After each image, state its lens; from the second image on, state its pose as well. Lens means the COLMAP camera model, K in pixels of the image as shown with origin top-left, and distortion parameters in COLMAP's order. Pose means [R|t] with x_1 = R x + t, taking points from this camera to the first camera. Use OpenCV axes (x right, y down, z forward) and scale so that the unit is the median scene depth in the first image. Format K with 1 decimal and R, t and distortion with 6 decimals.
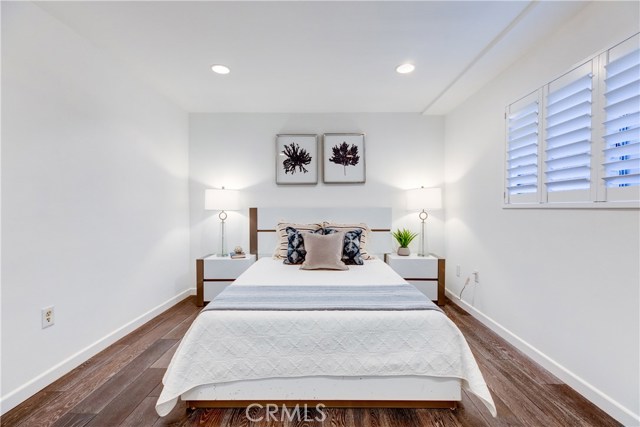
lens RADIAL K [[285.8, 0, 320.0], [0, 285.8, 213.5], [0, 0, 1]] dist [0.000041, -0.000402]
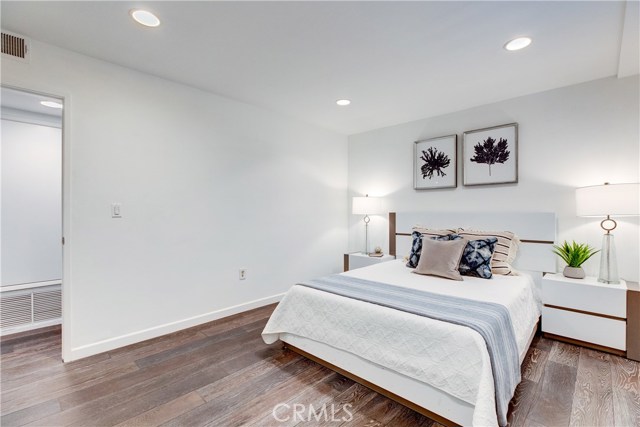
lens RADIAL K [[290.1, 0, 320.0], [0, 290.1, 213.5], [0, 0, 1]] dist [0.001243, -0.000037]
pose [[0.730606, 0.005035, -0.682781, 0.330780], [-0.015462, 0.999838, -0.009173, -0.002044], [0.682624, 0.017259, 0.730566, 0.004380]]
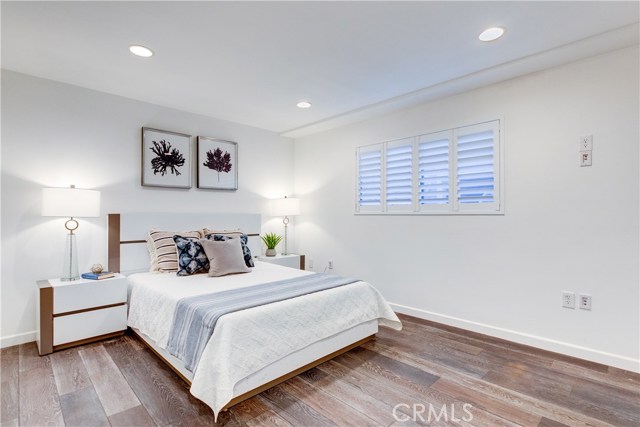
lens RADIAL K [[315.4, 0, 320.0], [0, 315.4, 213.5], [0, 0, 1]] dist [0.000406, -0.000324]
pose [[0.705599, 0.002607, 0.708607, -0.466620], [0.011934, 0.999808, -0.015561, -0.000629], [-0.708511, 0.019436, 0.705432, -0.023521]]
